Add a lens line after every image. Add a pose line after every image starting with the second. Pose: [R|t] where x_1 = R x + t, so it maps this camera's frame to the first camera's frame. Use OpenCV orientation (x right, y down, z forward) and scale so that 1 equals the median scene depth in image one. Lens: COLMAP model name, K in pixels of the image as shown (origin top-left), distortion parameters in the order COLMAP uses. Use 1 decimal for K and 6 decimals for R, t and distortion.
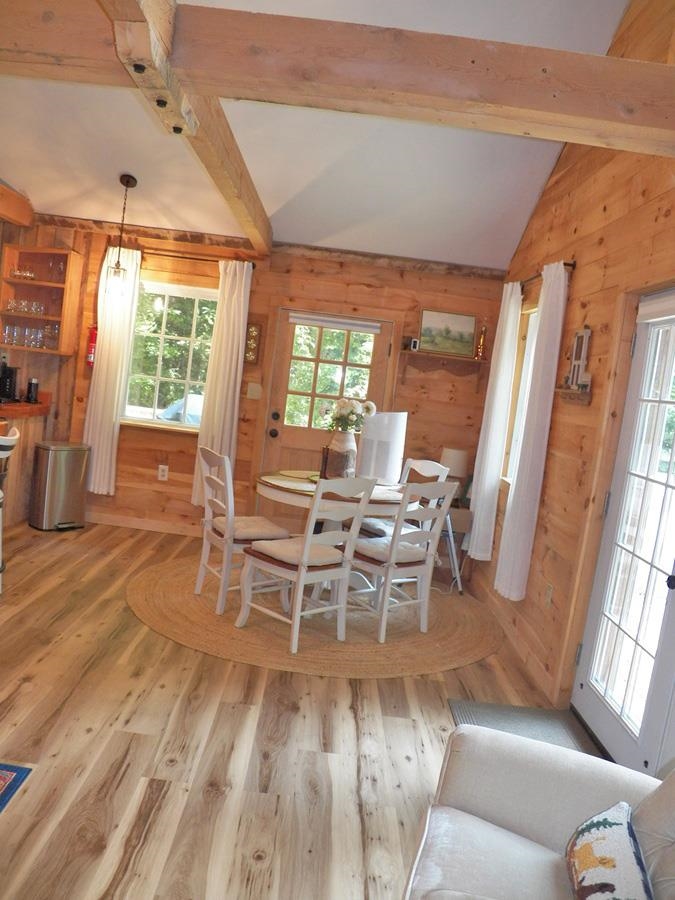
lens RADIAL K [[732.9, 0, 328.9], [0, 732.9, 451.0], [0, 0, 1]] dist [-0.143101, 0.108966]
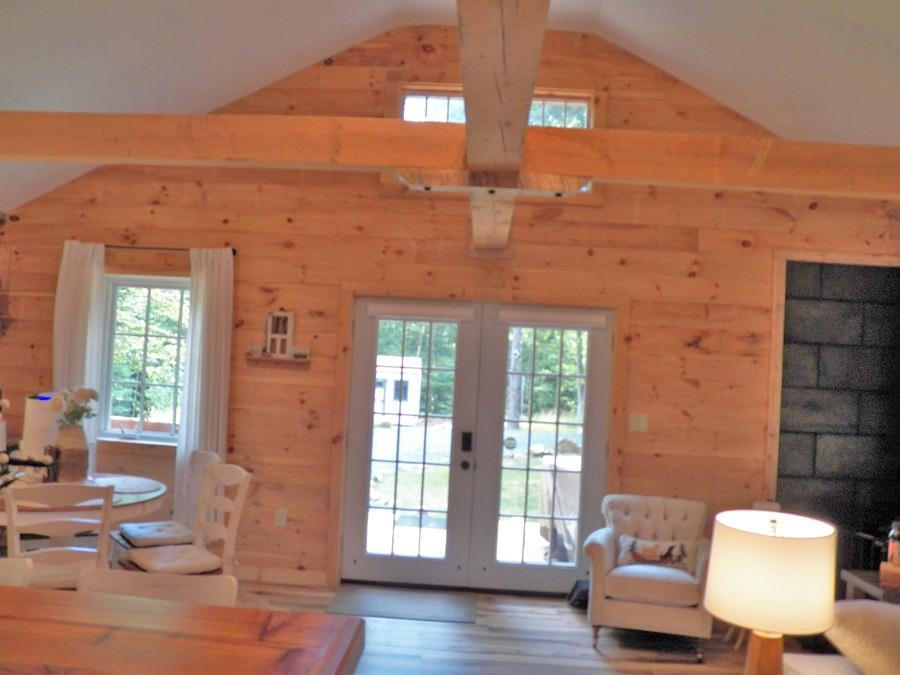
lens RADIAL K [[732.9, 0, 454.8], [0, 732.9, 347.9], [0, 0, 1]] dist [-0.143101, 0.108966]
pose [[0.036198, -0.097041, 0.994622, -0.620823], [0.051365, 0.994139, 0.095124, -0.137739], [-0.998024, 0.047646, 0.040970, 0.411467]]
